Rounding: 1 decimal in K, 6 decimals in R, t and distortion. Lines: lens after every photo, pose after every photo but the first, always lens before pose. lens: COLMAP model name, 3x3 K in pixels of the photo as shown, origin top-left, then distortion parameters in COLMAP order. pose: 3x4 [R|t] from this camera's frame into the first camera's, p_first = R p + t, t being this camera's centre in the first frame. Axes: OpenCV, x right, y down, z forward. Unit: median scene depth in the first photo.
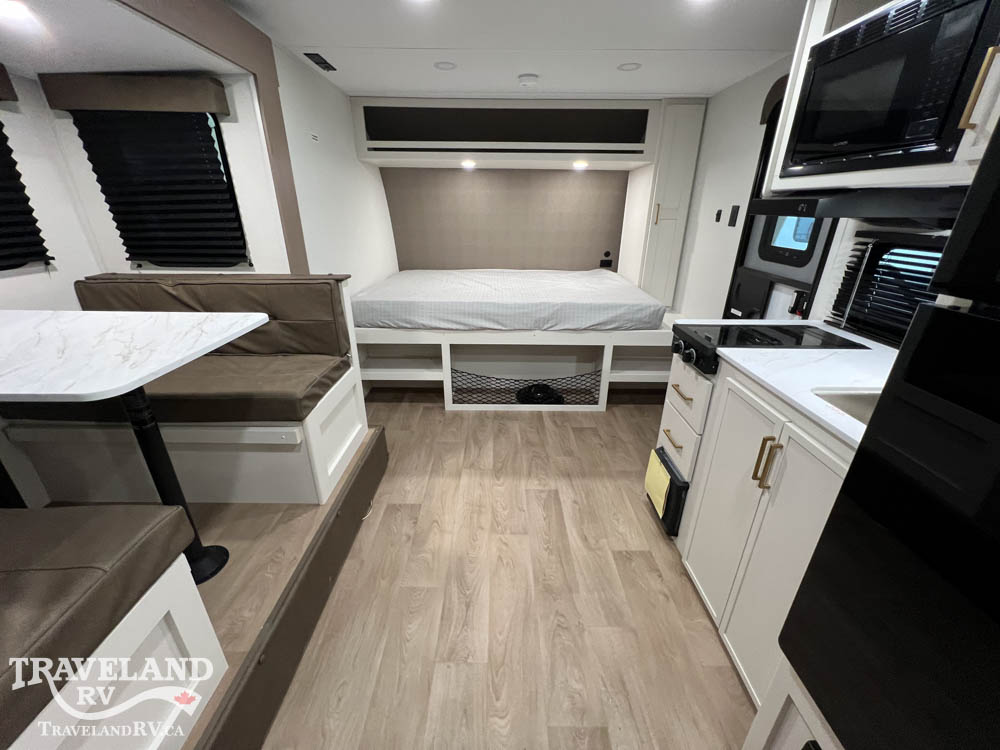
lens RADIAL K [[400.2, 0, 497.6], [0, 400.2, 373.3], [0, 0, 1]] dist [-0.002076, 0.000568]
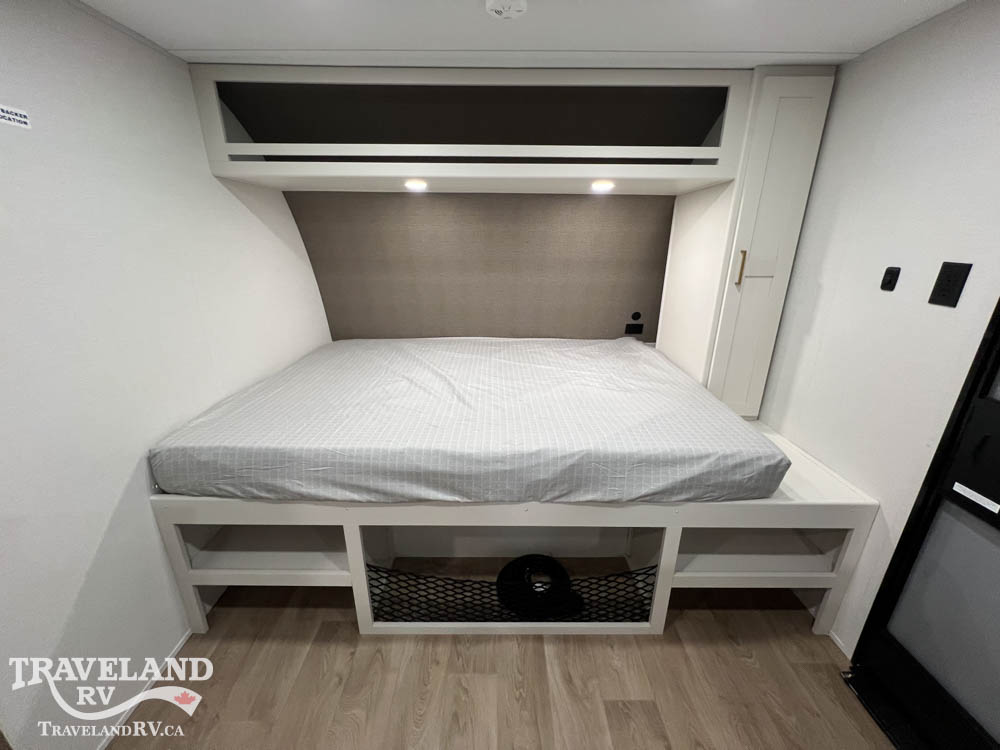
lens RADIAL K [[400.2, 0, 497.6], [0, 400.2, 373.3], [0, 0, 1]] dist [-0.002076, 0.000568]
pose [[0.999994, -0.002764, 0.002076, 0.081032], [0.002889, 0.998023, -0.062785, -0.347069], [-0.001898, 0.062791, 0.998025, 0.718578]]
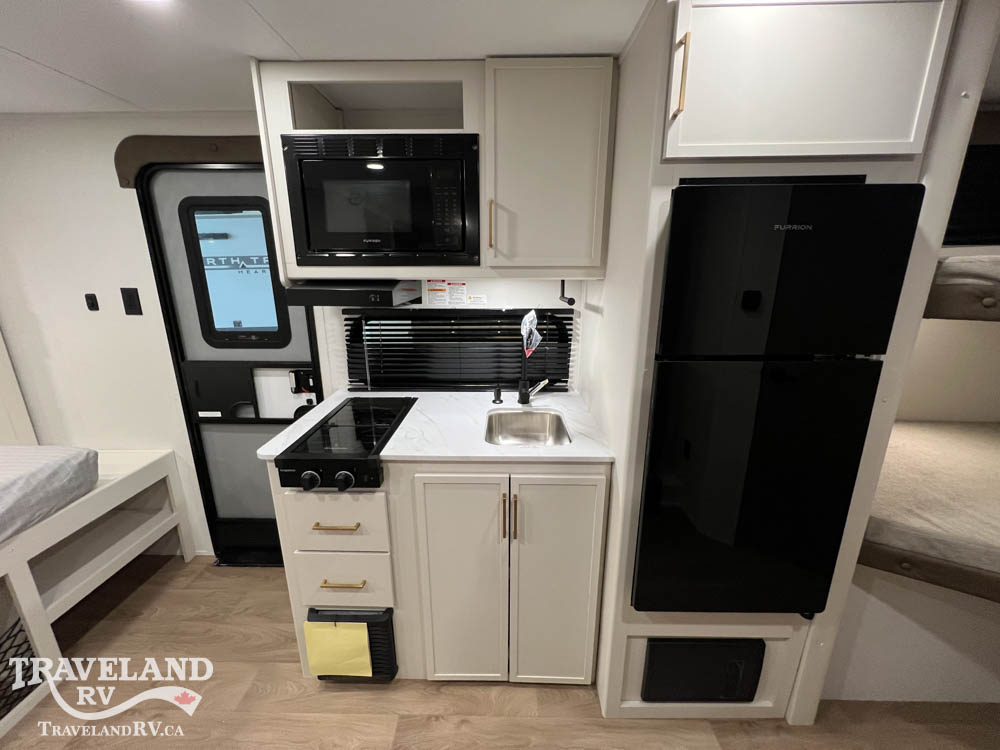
lens RADIAL K [[400.2, 0, 497.6], [0, 400.2, 373.3], [0, 0, 1]] dist [-0.002076, 0.000568]
pose [[0.015125, -0.264132, 0.964368, -0.184122], [0.388075, 0.890423, 0.237792, -0.252494], [-0.921504, 0.370650, 0.115971, 0.460023]]
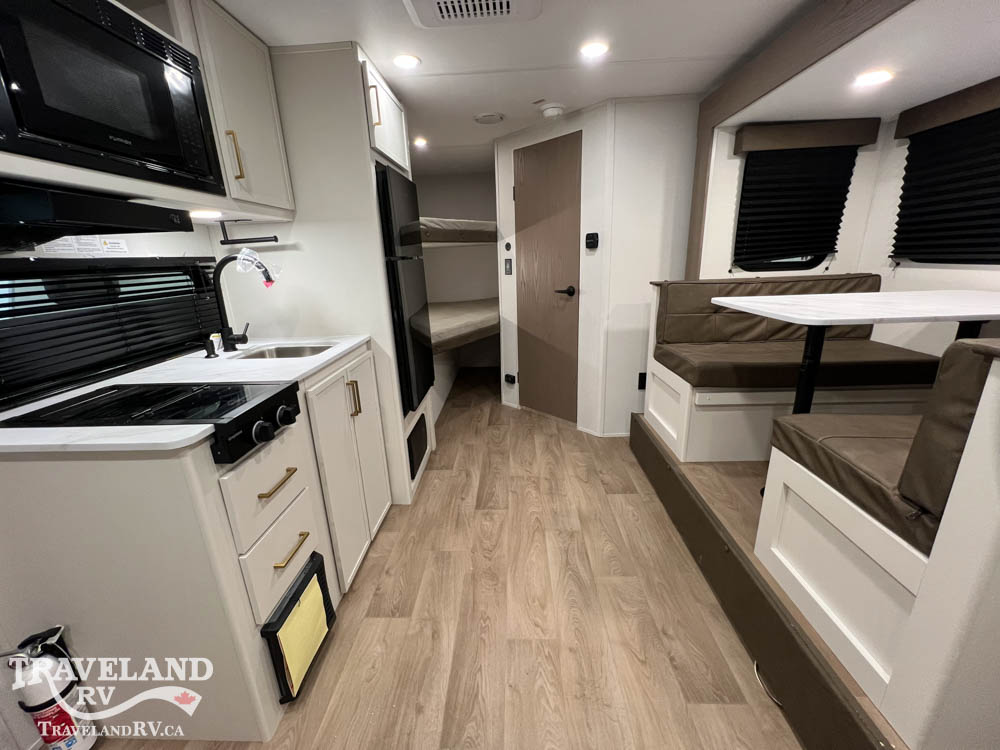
lens RADIAL K [[400.2, 0, 497.6], [0, 400.2, 373.3], [0, 0, 1]] dist [-0.002076, 0.000568]
pose [[-0.998891, 0.019010, 0.043079, 0.052898], [0.041981, 0.773866, 0.631957, -0.455596], [-0.021324, 0.633064, -0.773805, 1.258049]]
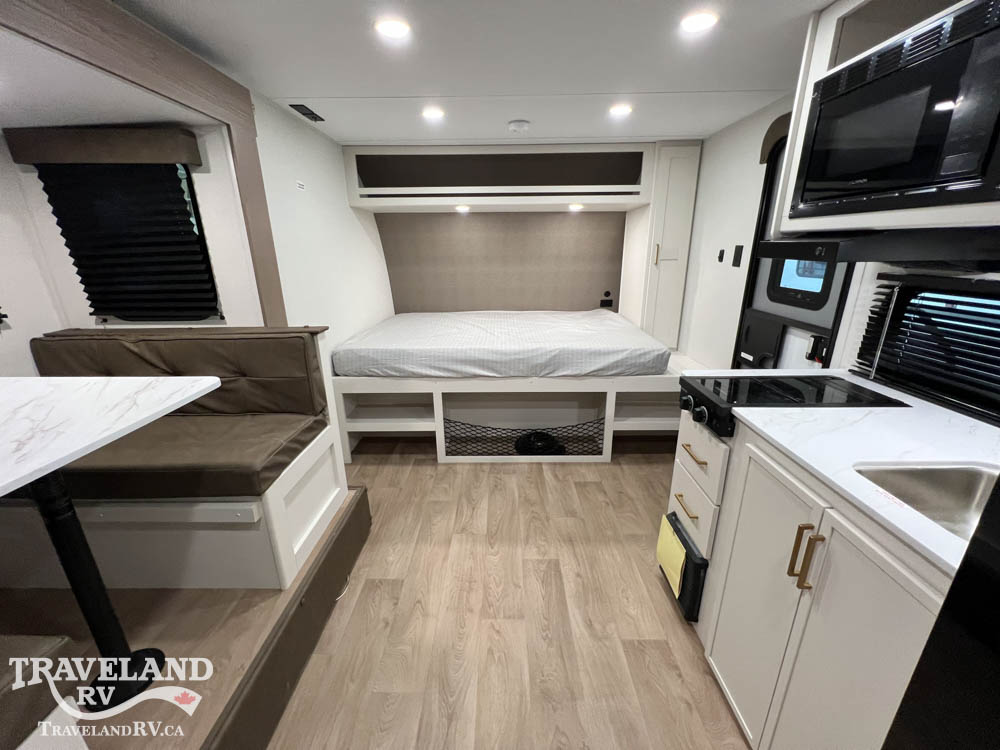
lens RADIAL K [[400.2, 0, 497.6], [0, 400.2, 373.3], [0, 0, 1]] dist [-0.002076, 0.000568]
pose [[0.999820, -0.013383, -0.013484, 0.037285], [0.012171, 0.996194, -0.086310, -0.052991], [0.014588, 0.086131, 0.996177, 0.088766]]
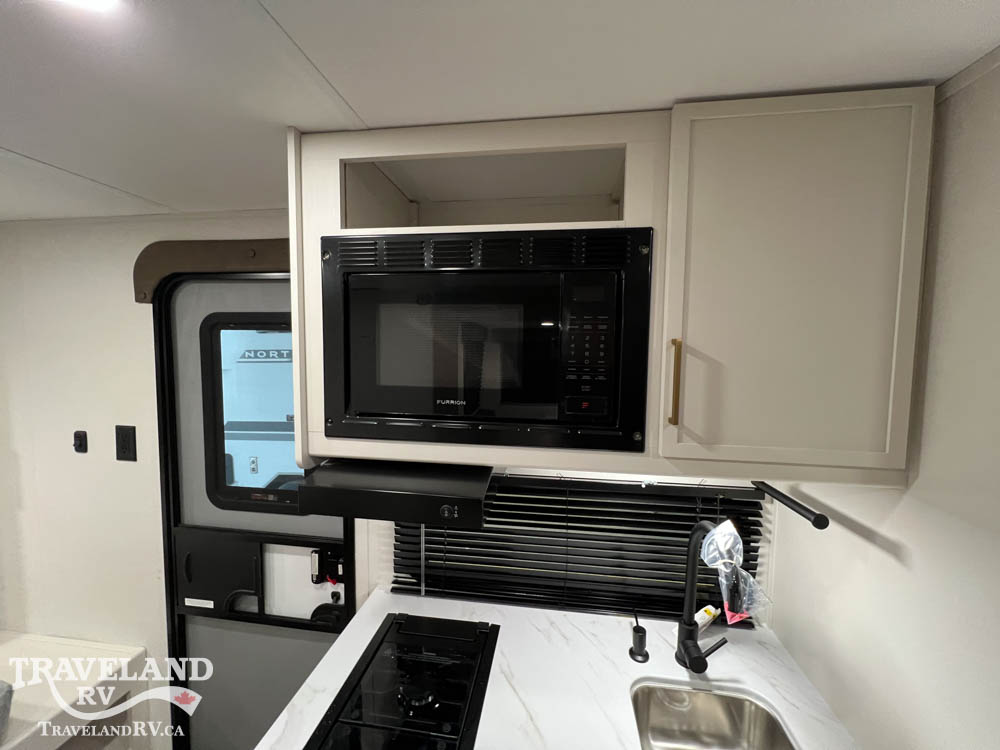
lens RADIAL K [[400.2, 0, 497.6], [0, 400.2, 373.3], [0, 0, 1]] dist [-0.002076, 0.000568]
pose [[0.141947, -0.071967, 0.987255, 0.169129], [0.374291, 0.927209, 0.013775, -0.396459], [-0.916383, 0.367565, 0.158552, 0.542538]]
